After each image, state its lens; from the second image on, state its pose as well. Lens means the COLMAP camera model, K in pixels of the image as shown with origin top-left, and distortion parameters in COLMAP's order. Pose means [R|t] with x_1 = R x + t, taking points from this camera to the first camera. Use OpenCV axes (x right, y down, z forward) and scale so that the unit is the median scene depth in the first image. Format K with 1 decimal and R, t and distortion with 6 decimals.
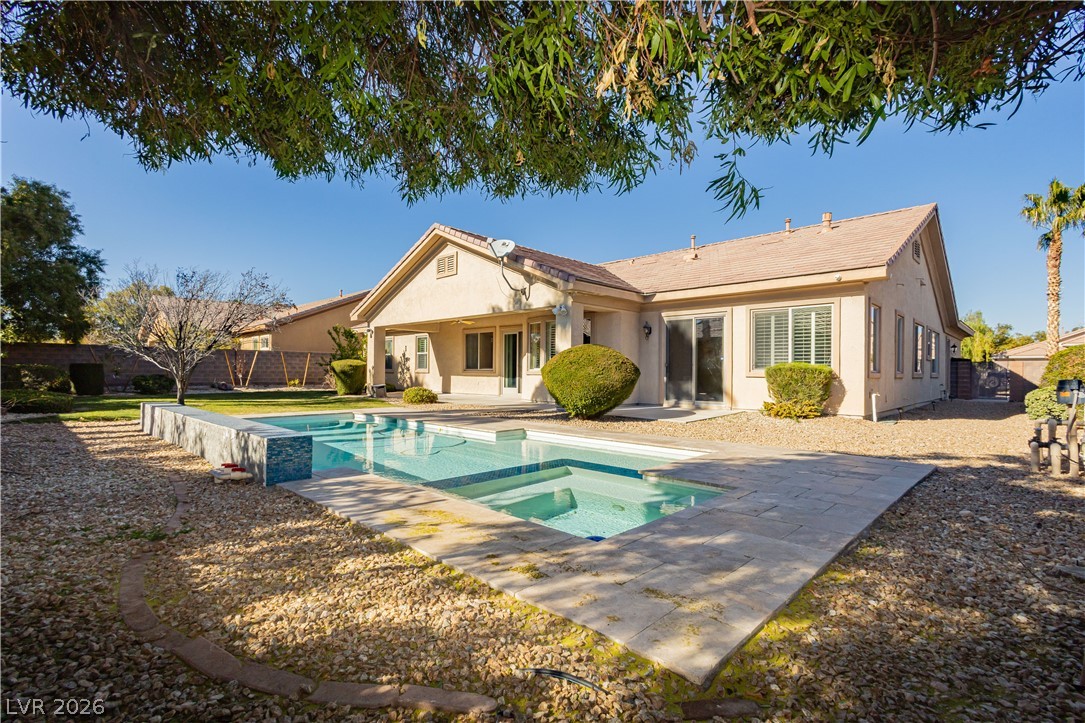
lens RADIAL K [[497.0, 0, 542.5], [0, 497.0, 361.5], [0, 0, 1]] dist [0.007714, -0.000115]
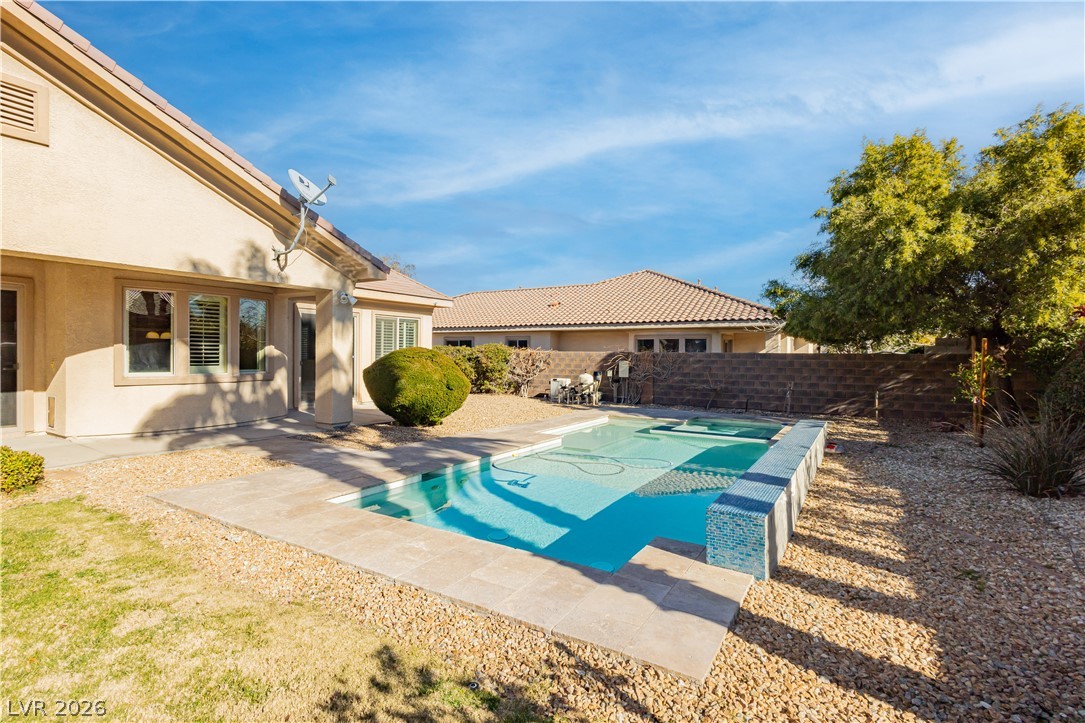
lens RADIAL K [[497.0, 0, 542.5], [0, 497.0, 361.5], [0, 0, 1]] dist [0.007714, -0.000115]
pose [[-0.183368, -0.016494, 0.982906, -0.736725], [-0.015426, 0.999784, 0.013900, -0.011952], [-0.982923, -0.012614, -0.183583, 0.734708]]
